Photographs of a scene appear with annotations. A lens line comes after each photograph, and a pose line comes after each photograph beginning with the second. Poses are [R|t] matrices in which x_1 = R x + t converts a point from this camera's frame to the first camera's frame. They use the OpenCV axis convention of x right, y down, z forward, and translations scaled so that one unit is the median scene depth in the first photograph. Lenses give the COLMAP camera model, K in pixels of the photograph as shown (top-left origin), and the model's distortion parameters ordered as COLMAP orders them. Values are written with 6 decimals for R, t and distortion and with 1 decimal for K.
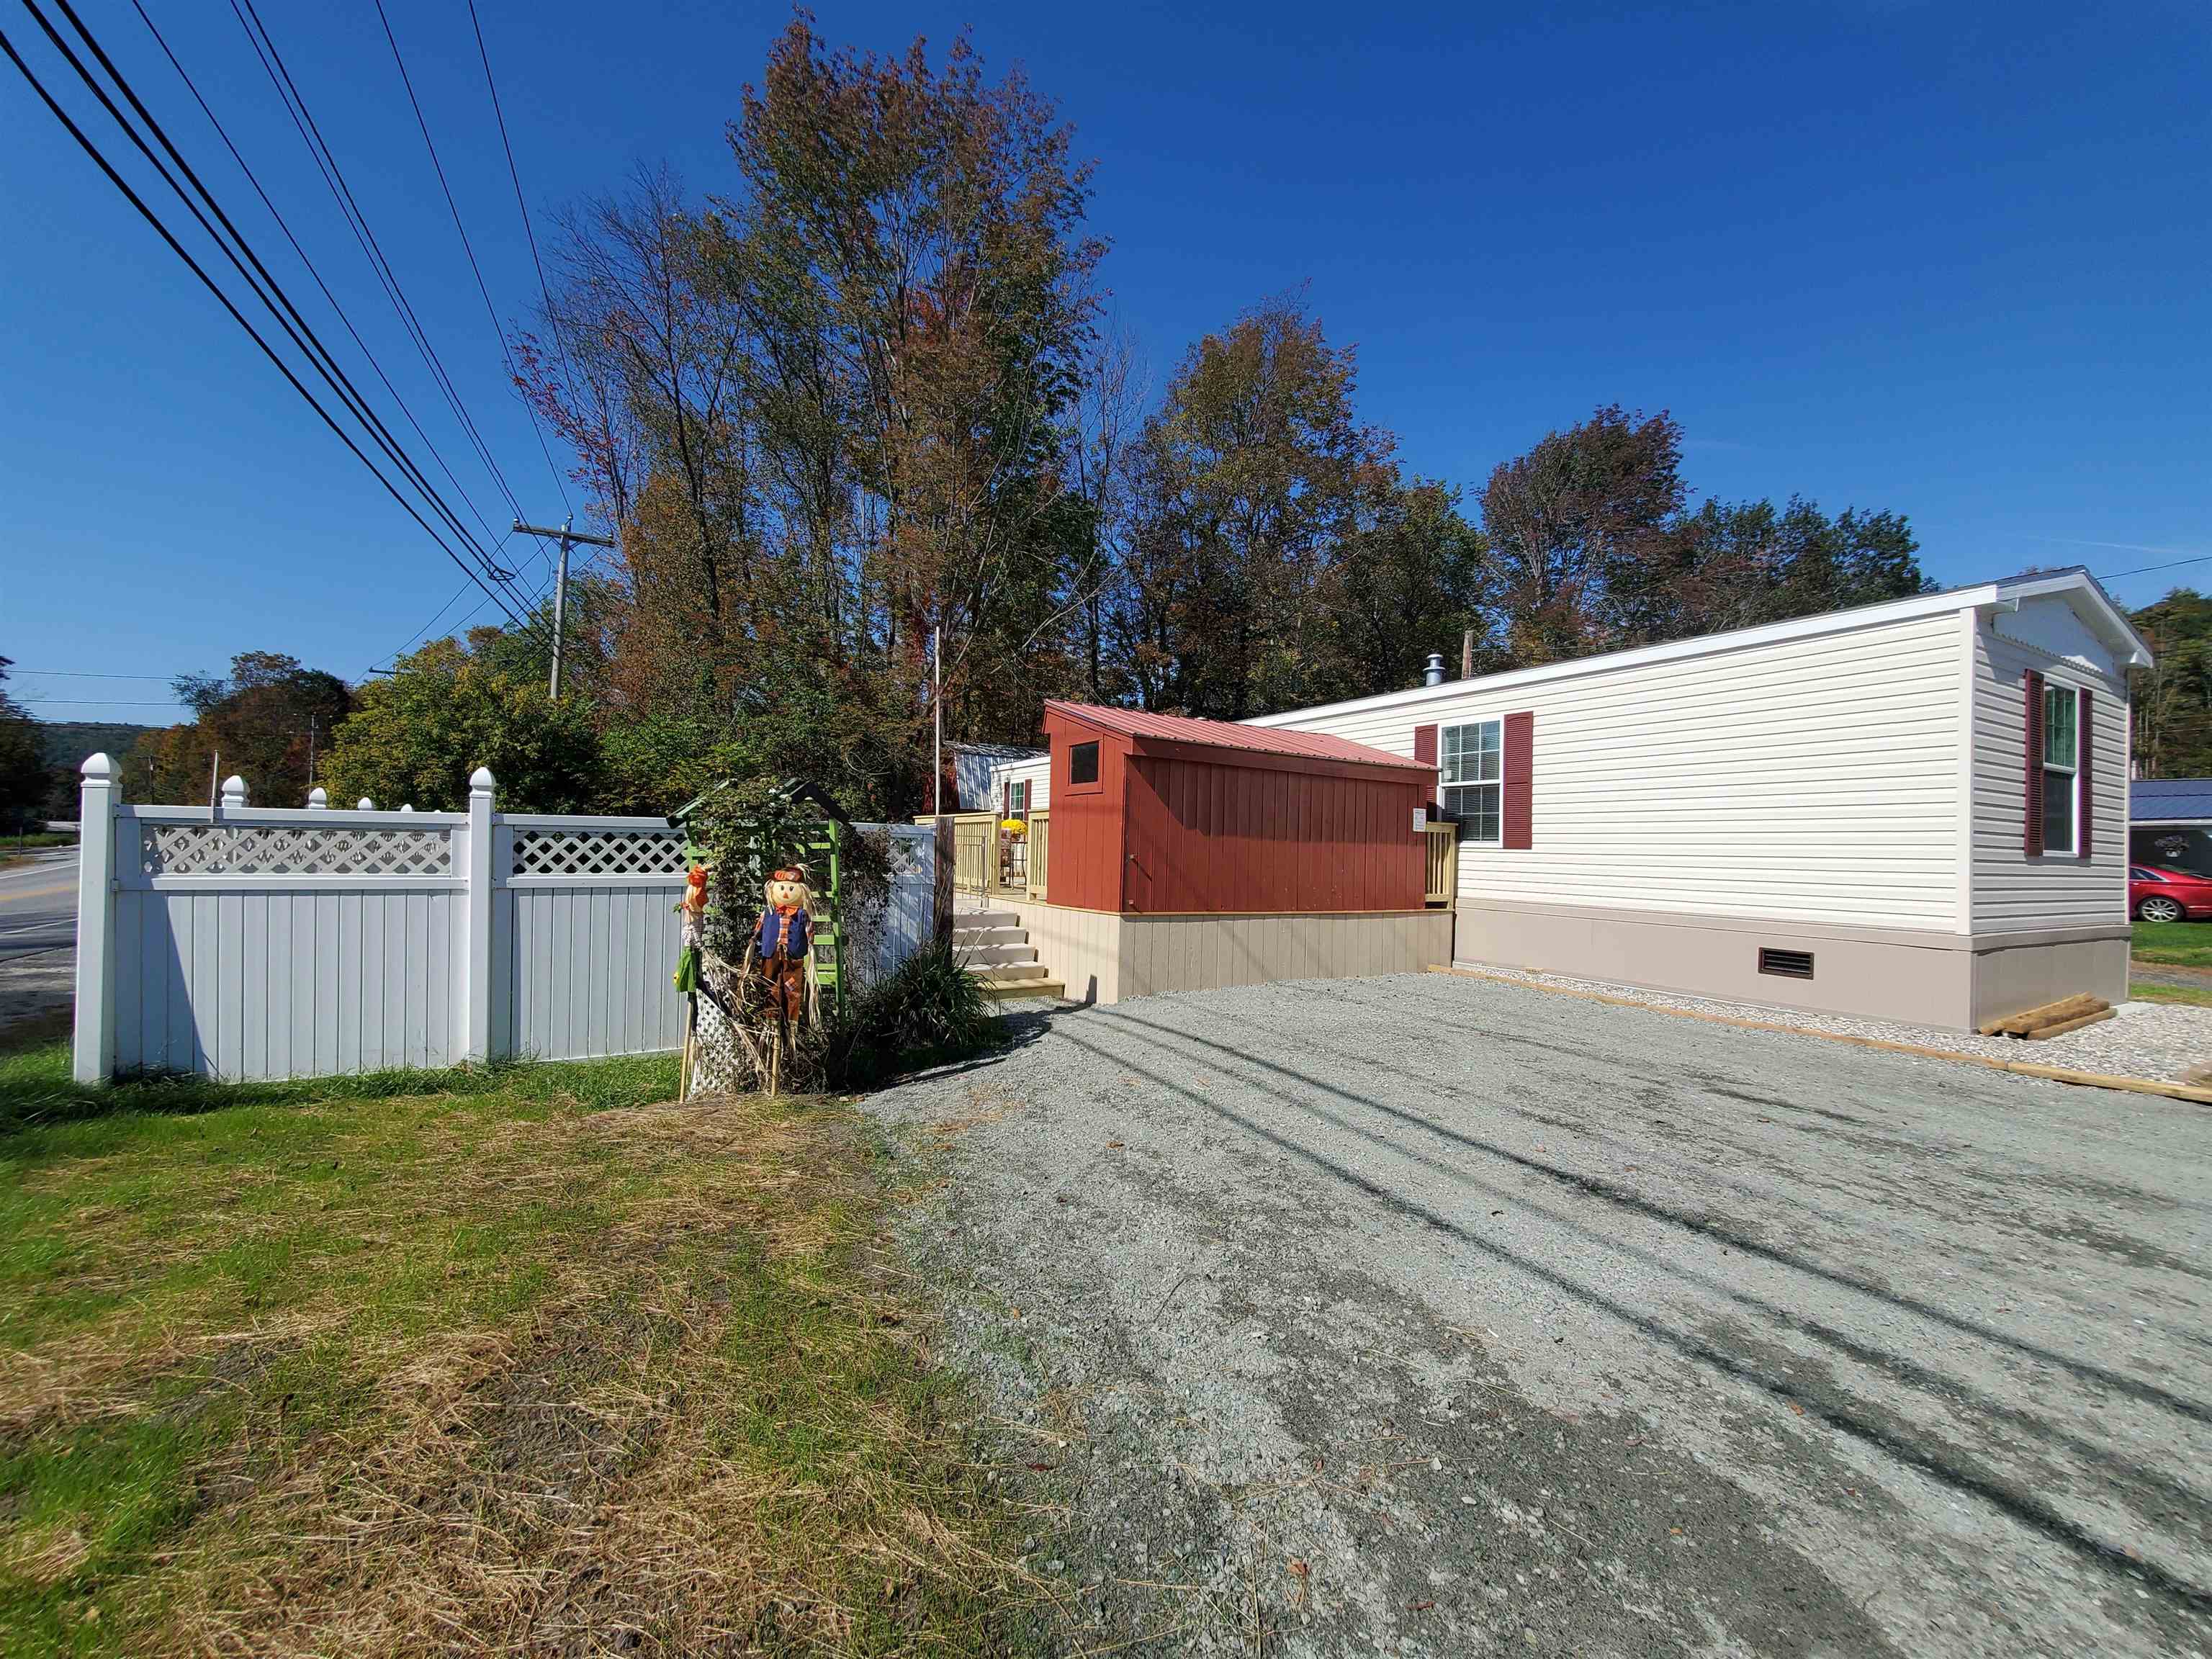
lens RADIAL K [[879.8, 0, 1106.0], [0, 879.8, 829.5], [0, 0, 1]] dist [0.000921, 0.000175]
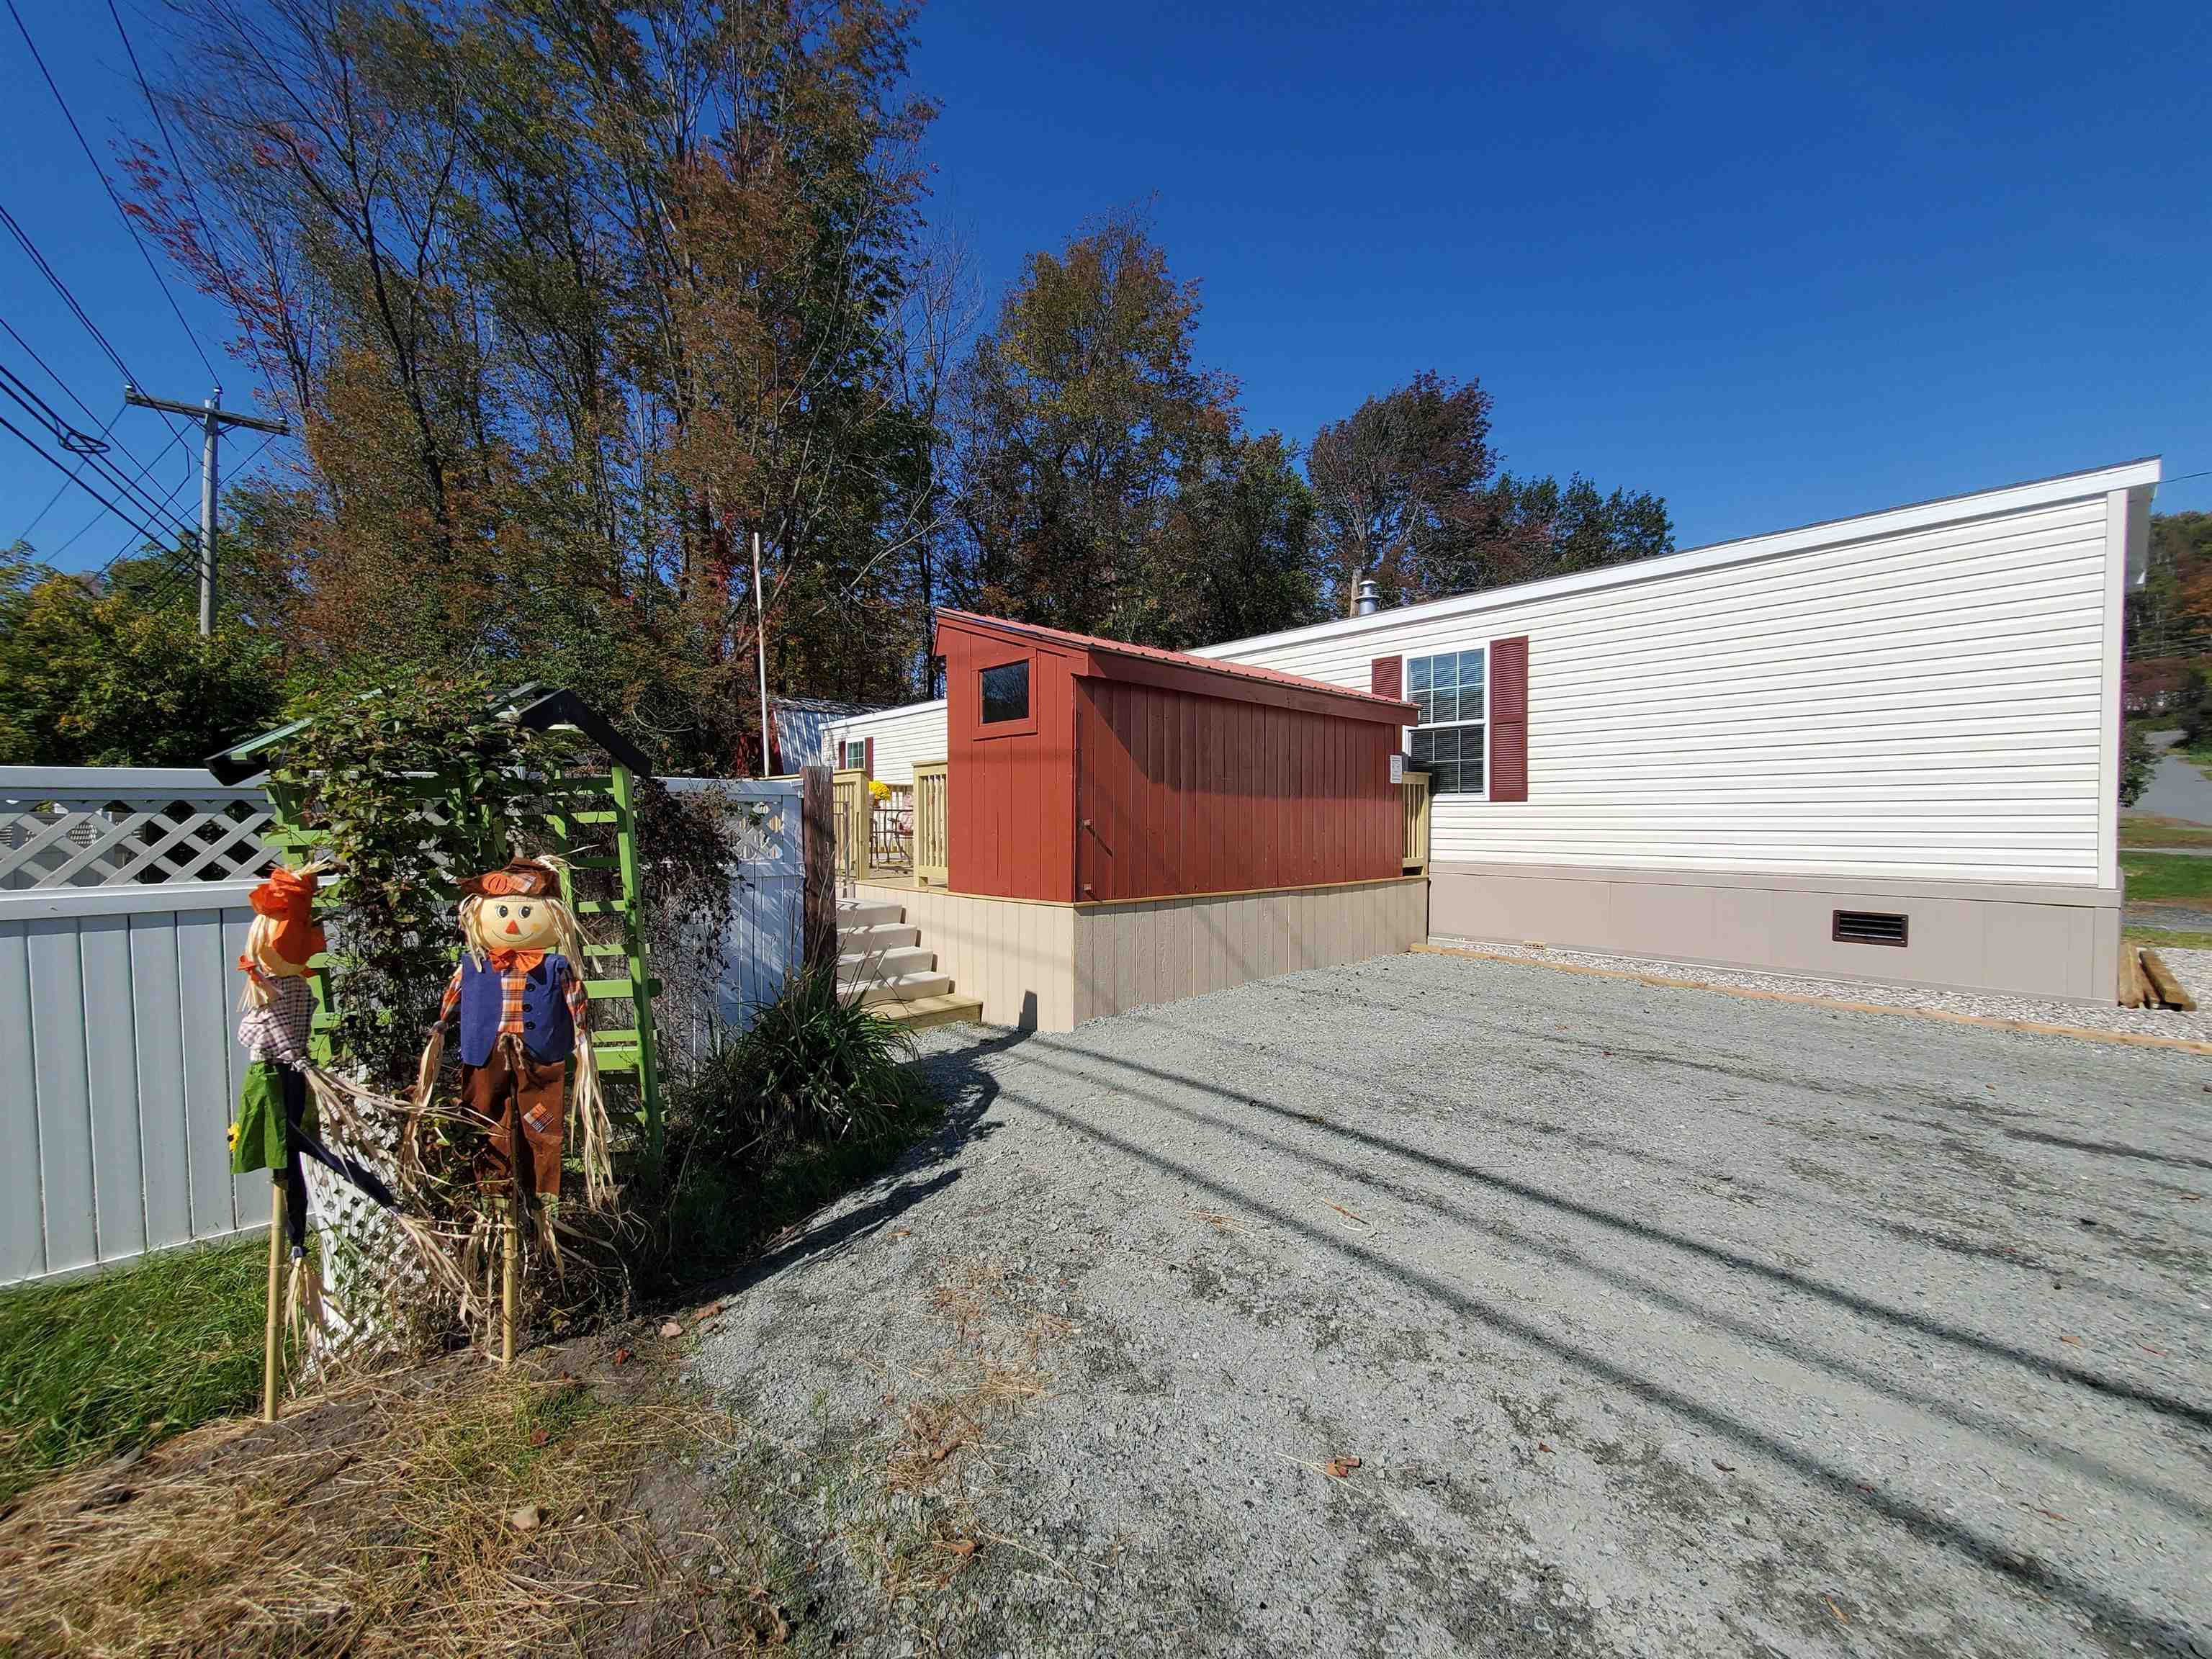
lens RADIAL K [[881.1, 0, 1106.0], [0, 881.1, 838.1], [0, 0, 1]] dist [0.001356, -0.000951]
pose [[0.979414, -0.030917, 0.199478, -0.095137], [0.021350, 0.998524, 0.049934, 0.008261], [-0.200727, -0.044647, 0.978629, 0.305690]]
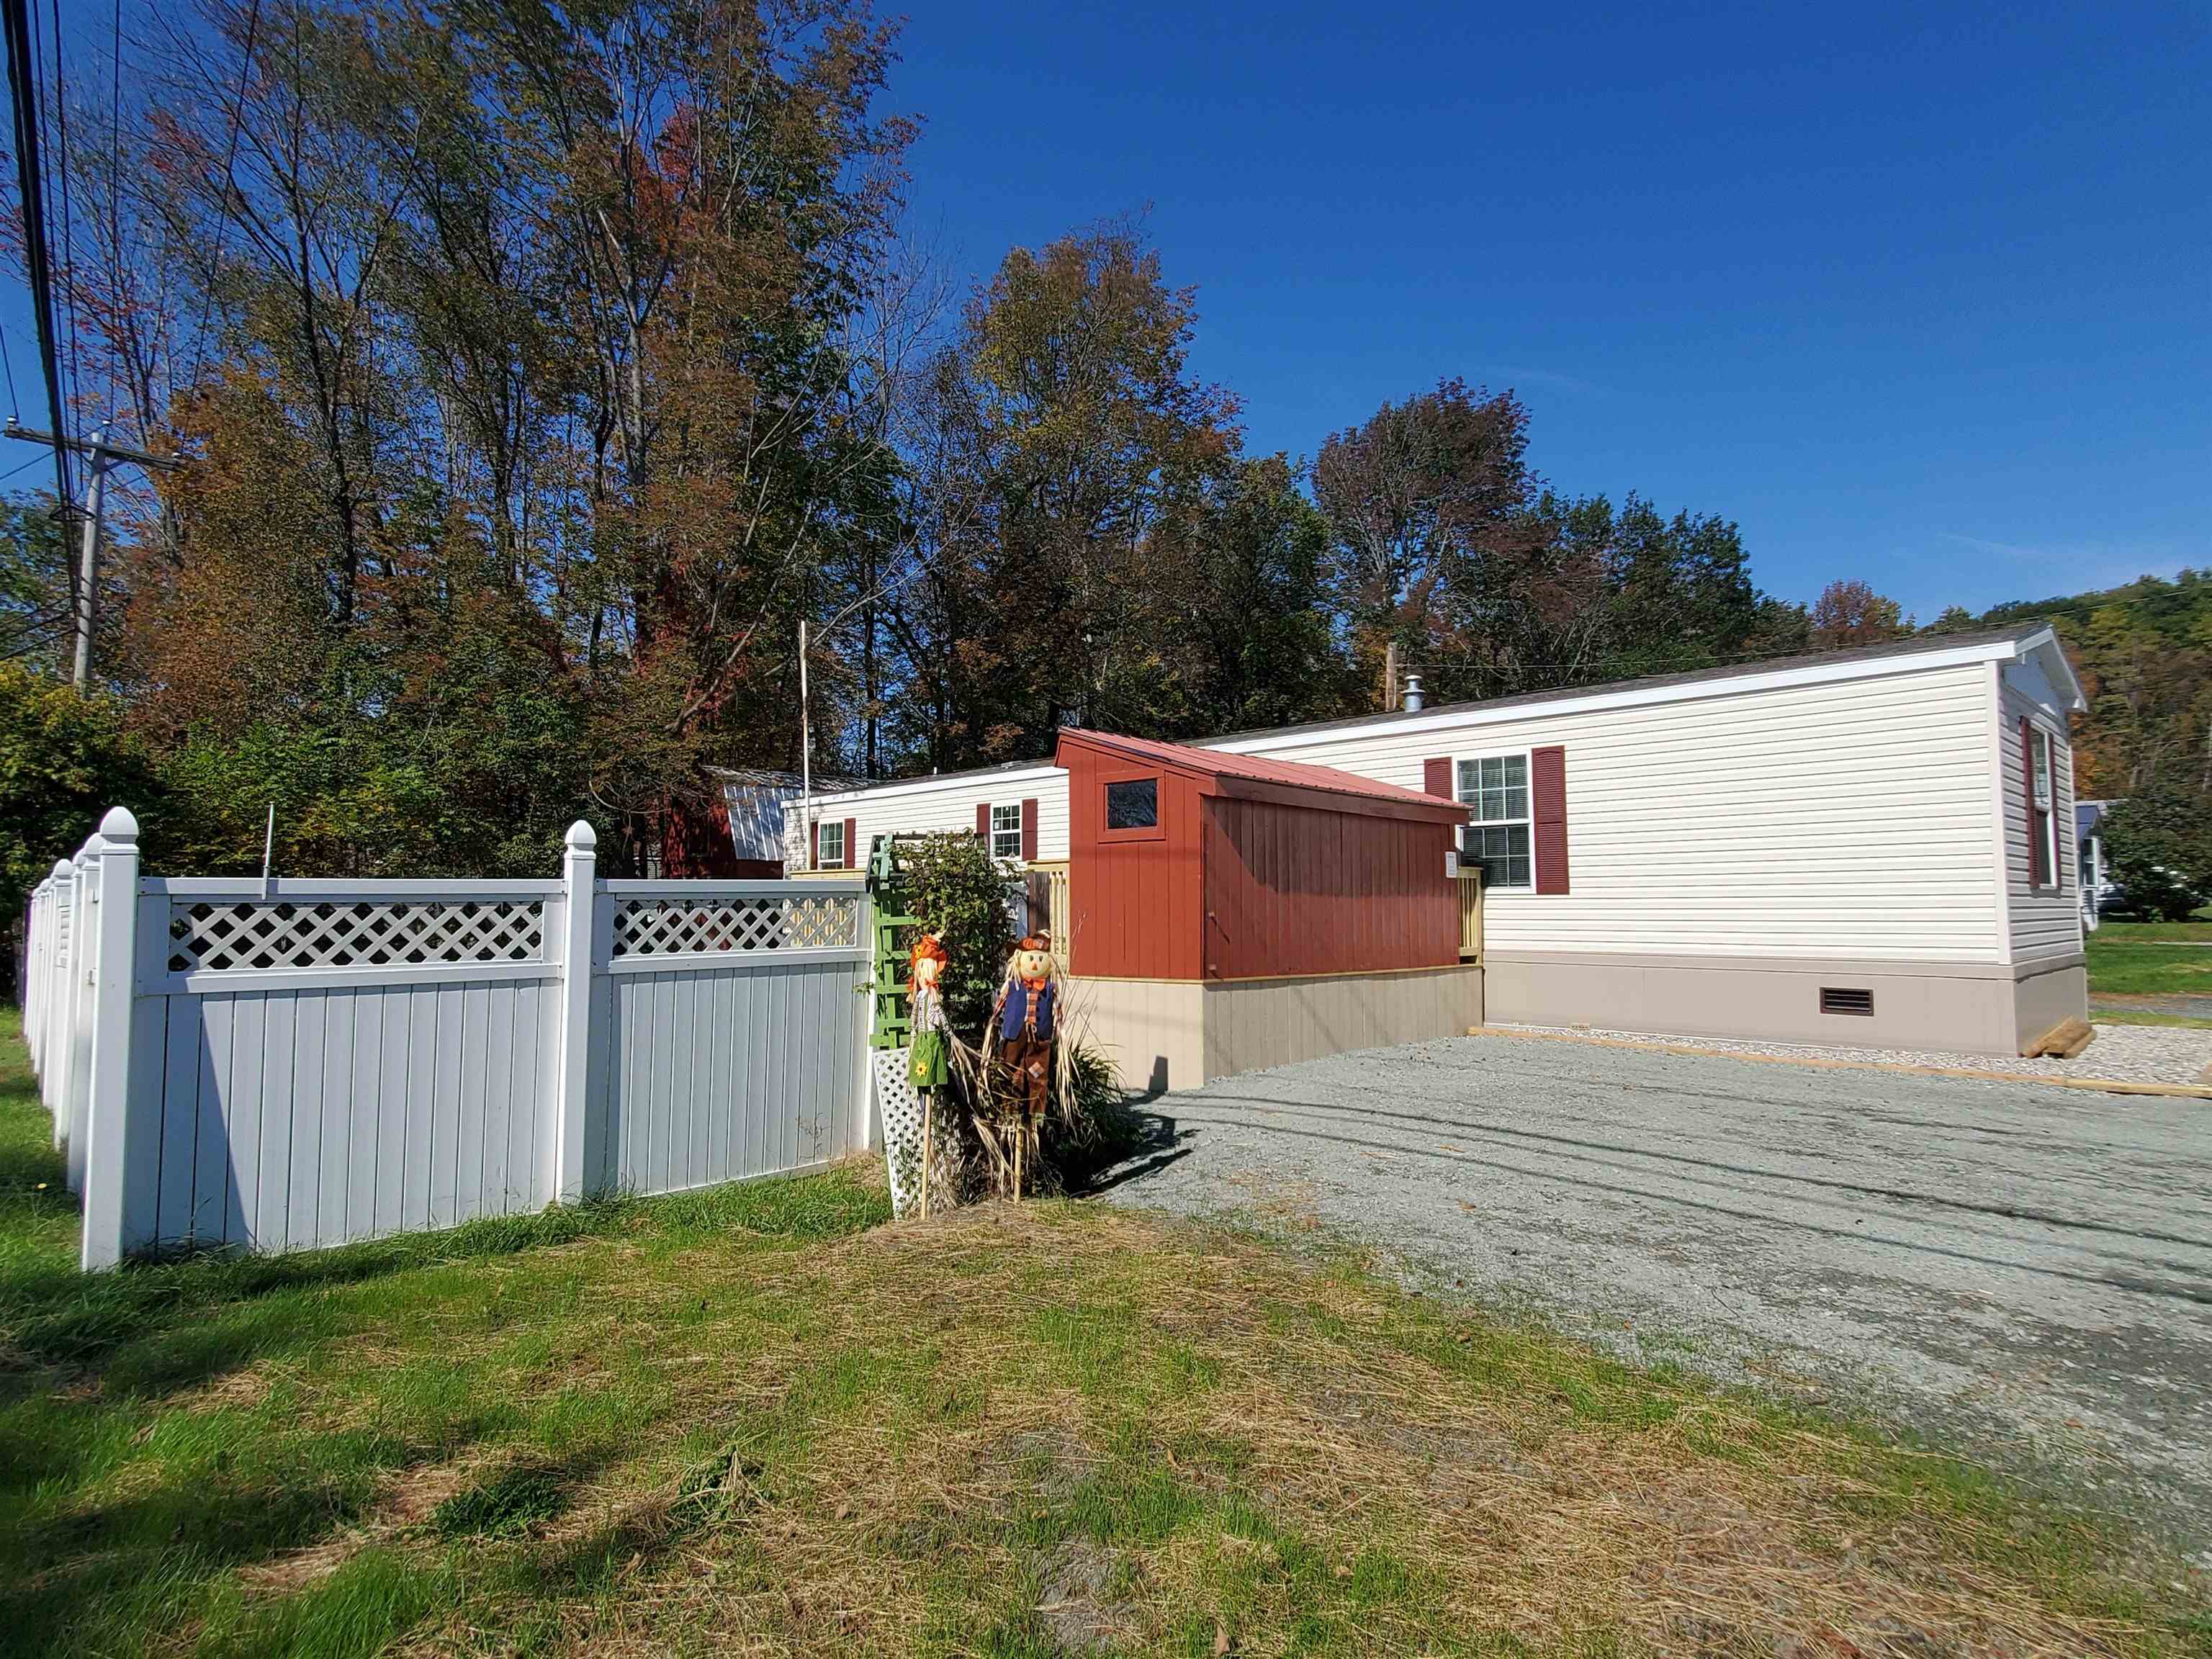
lens RADIAL K [[1187.6, 0, 1112.4], [0, 1187.6, 821.7], [0, 0, 1]] dist [0.001050, 0.001600]
pose [[0.965680, -0.008130, 0.259606, -0.360313], [0.020768, 0.998727, -0.045976, -0.007588], [-0.258901, 0.049790, 0.964620, -0.095517]]
